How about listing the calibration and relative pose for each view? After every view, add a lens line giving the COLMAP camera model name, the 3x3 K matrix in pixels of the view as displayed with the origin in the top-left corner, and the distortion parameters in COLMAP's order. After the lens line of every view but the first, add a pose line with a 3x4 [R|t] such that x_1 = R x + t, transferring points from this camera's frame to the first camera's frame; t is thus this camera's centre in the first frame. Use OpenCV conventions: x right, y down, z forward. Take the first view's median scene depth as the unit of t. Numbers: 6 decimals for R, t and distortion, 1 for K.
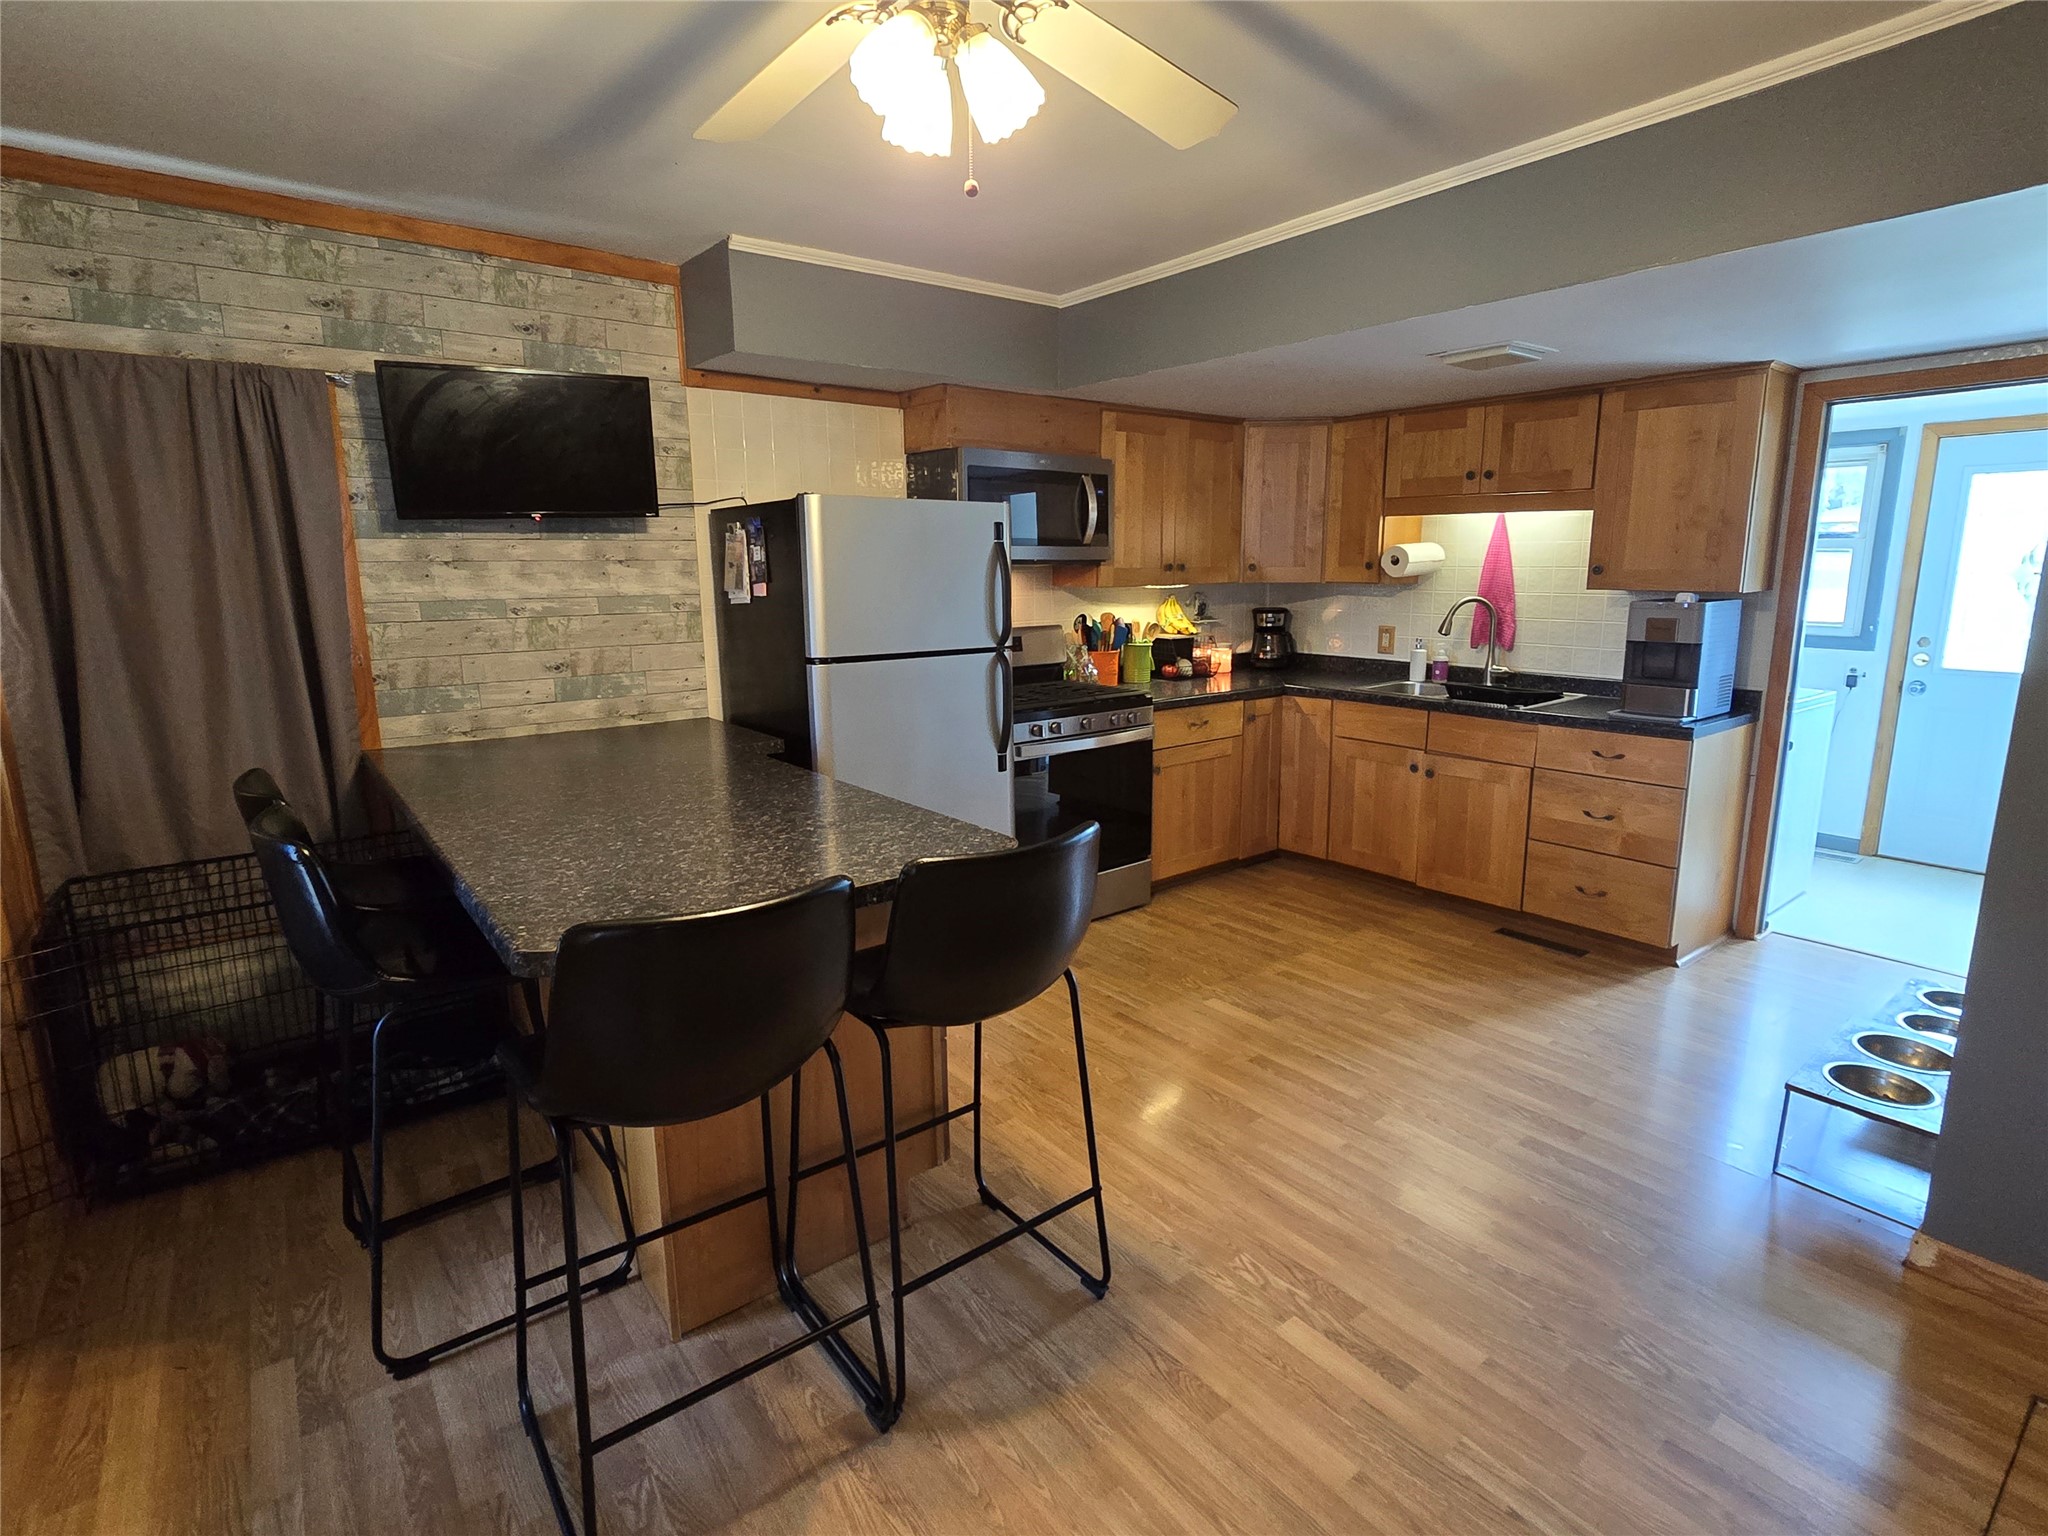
lens RADIAL K [[1007.9, 0, 1042.4], [0, 1007.9, 753.6], [0, 0, 1]] dist [-0.006782, 0.000904]
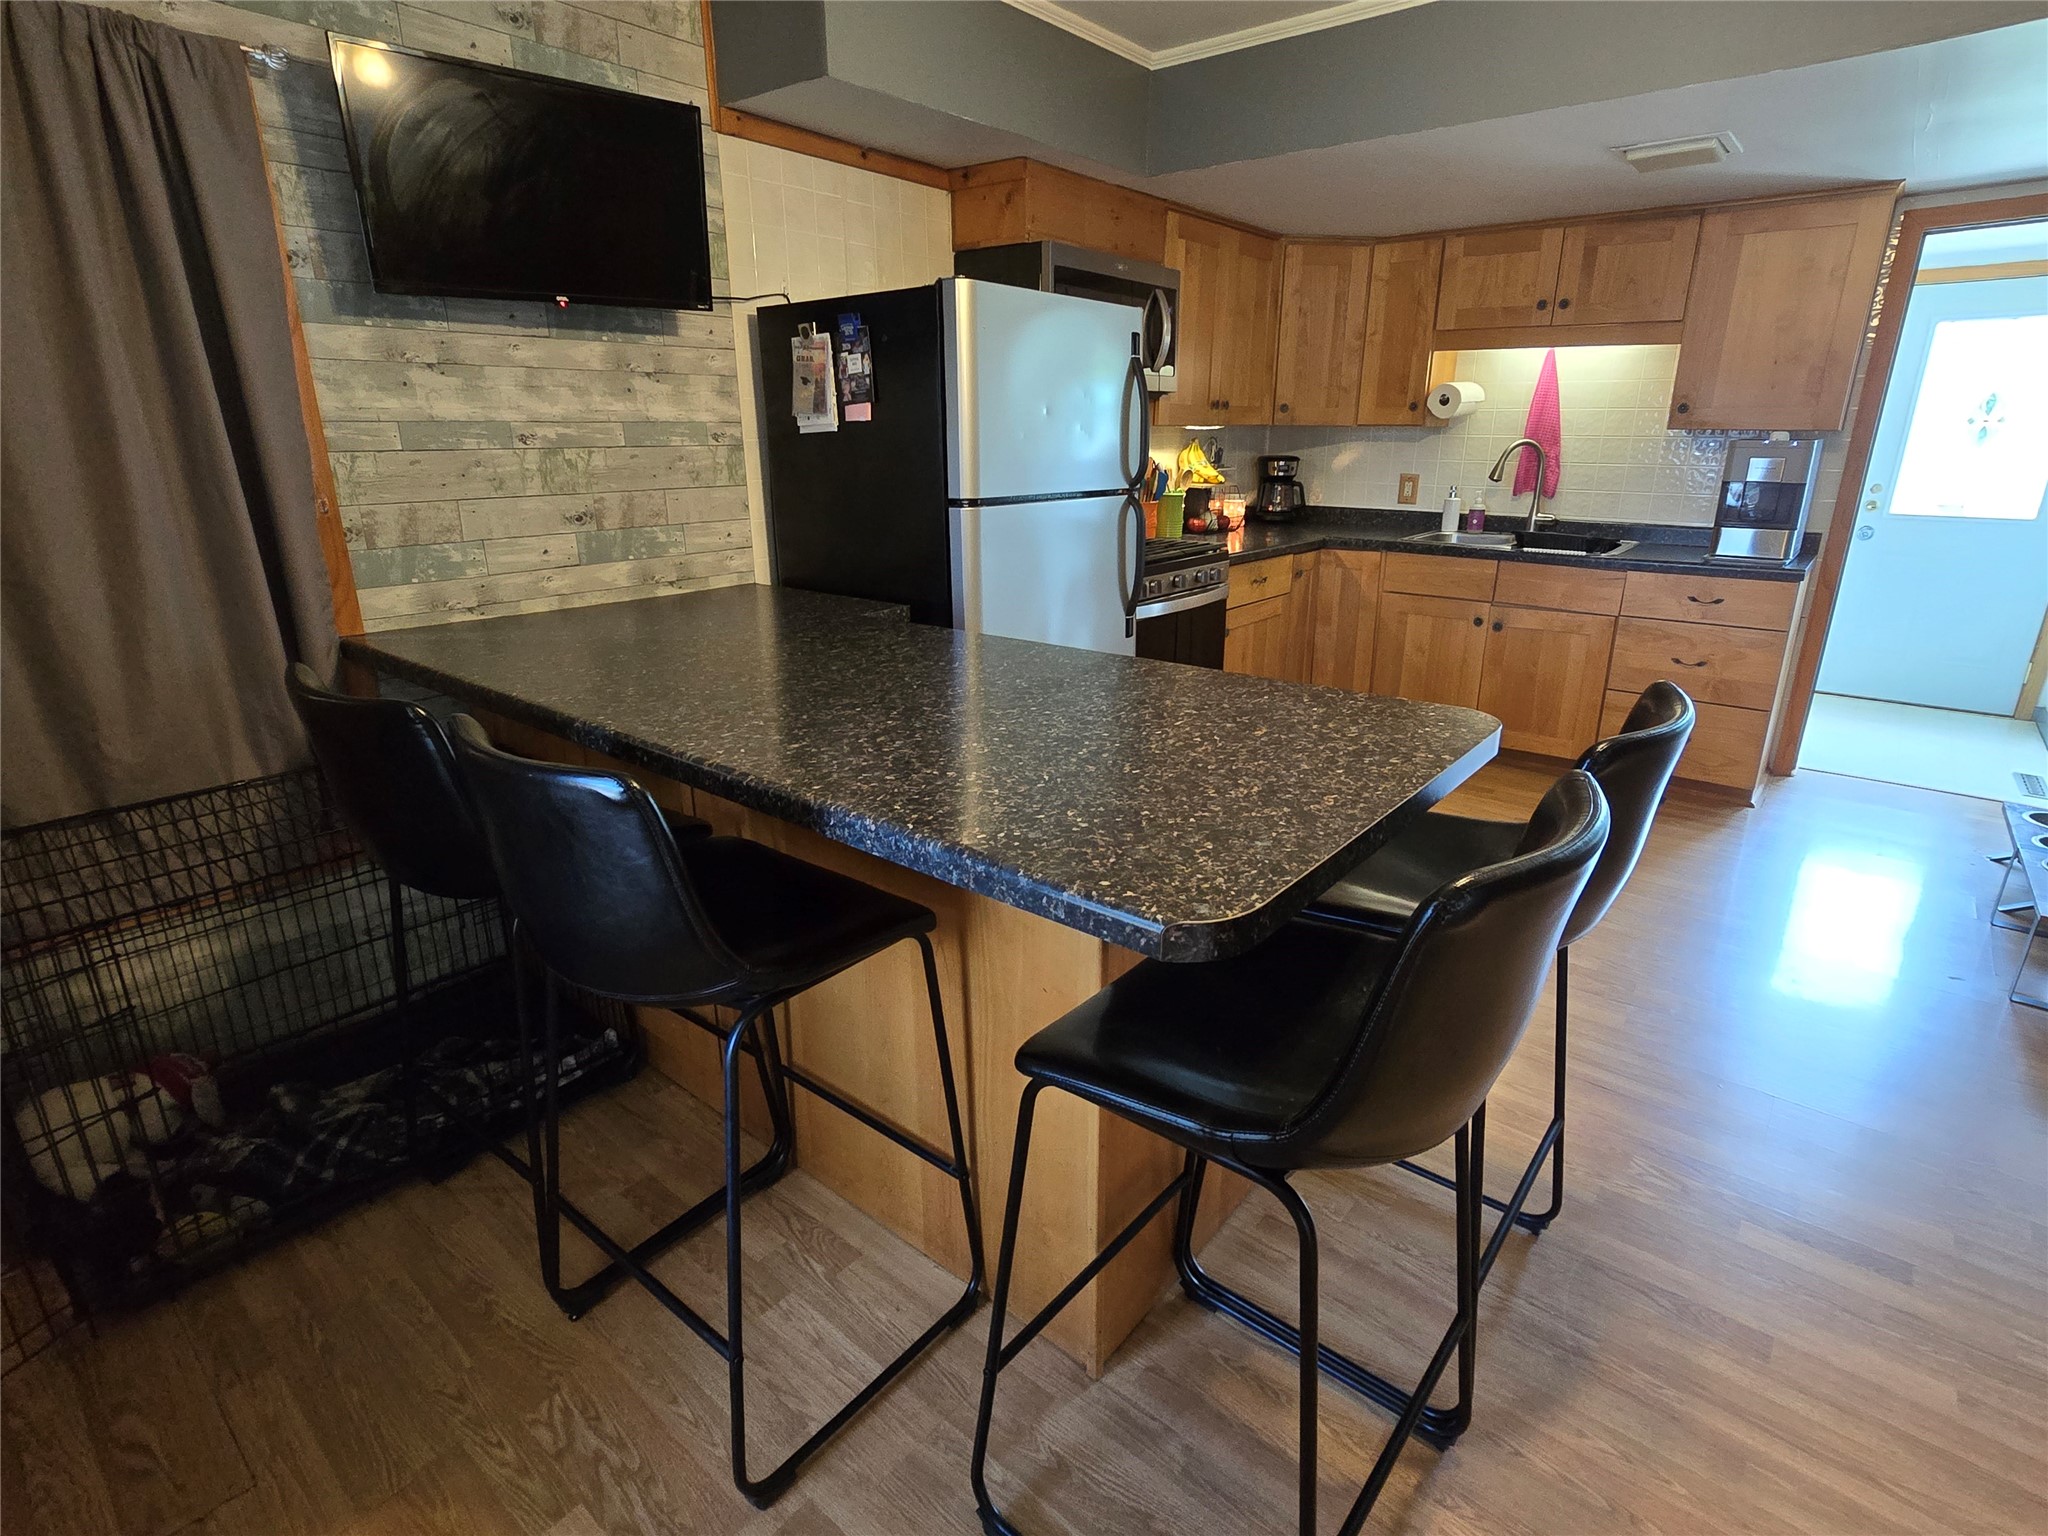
lens RADIAL K [[1007.9, 0, 1046.8], [0, 1007.9, 753.4], [0, 0, 1]] dist [-0.006782, 0.000904]
pose [[0.976691, -0.058694, 0.206467, -0.293773], [0.032579, 0.991279, 0.127686, 0.003436], [-0.212161, -0.117984, 0.970086, 0.170958]]
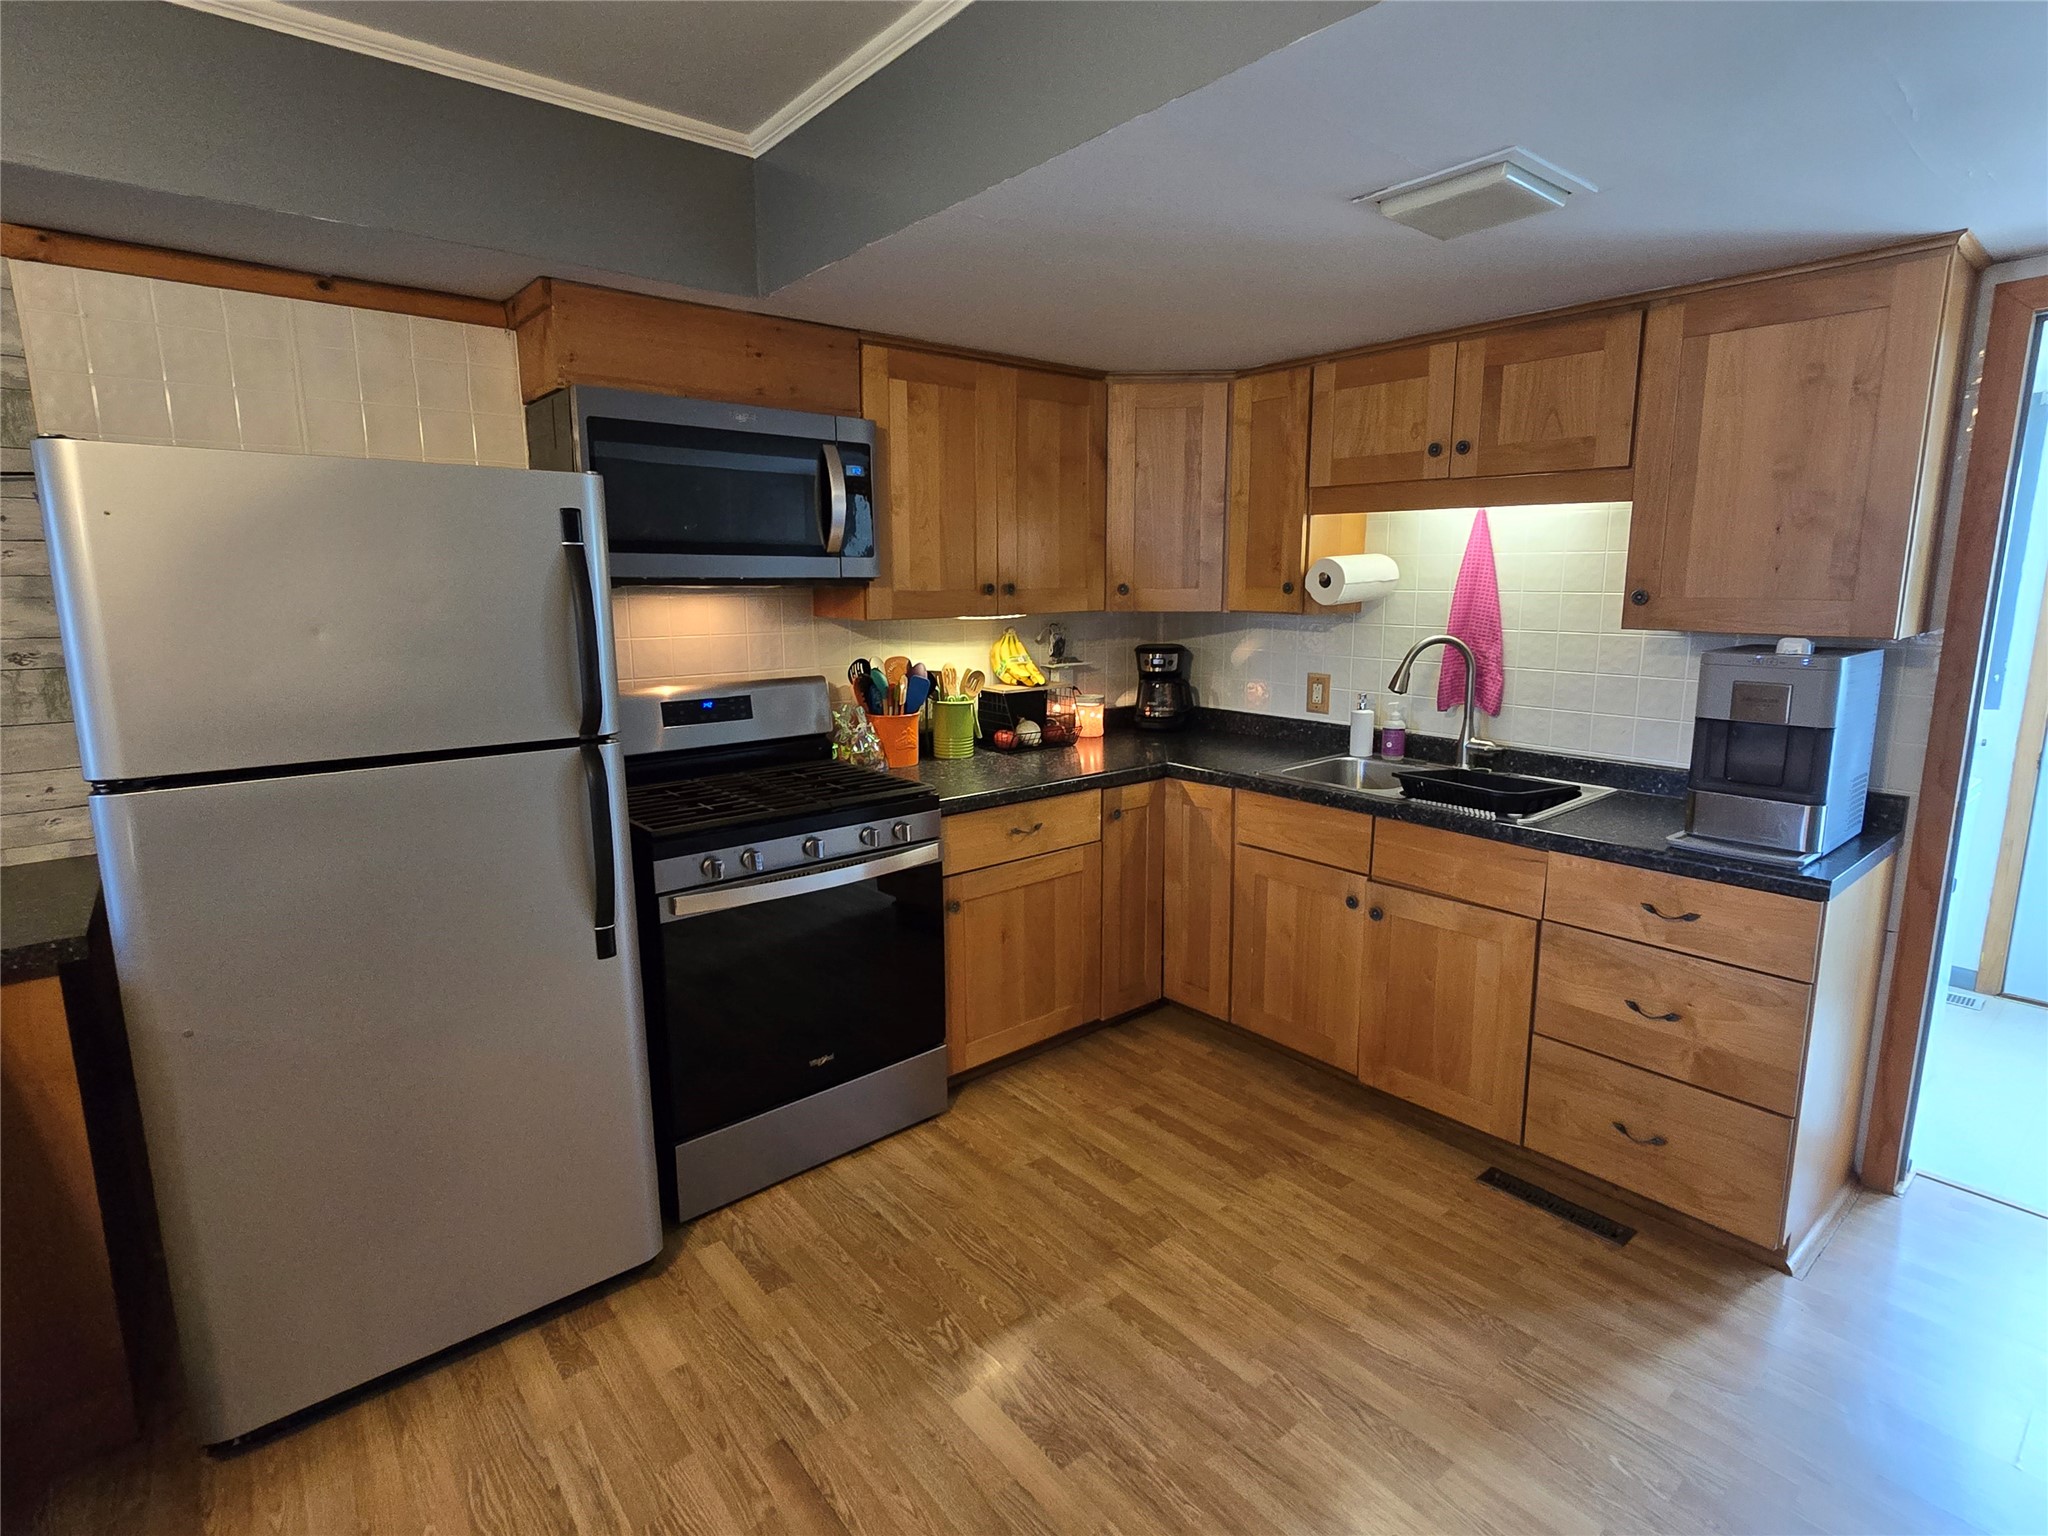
lens RADIAL K [[1007.9, 0, 1043.3], [0, 1007.9, 754.5], [0, 0, 1]] dist [-0.006782, 0.000904]
pose [[0.999497, -0.001254, 0.031688, 0.185080], [0.001709, 0.999896, -0.014329, -0.087215], [-0.031667, 0.014376, 0.999395, 0.441467]]
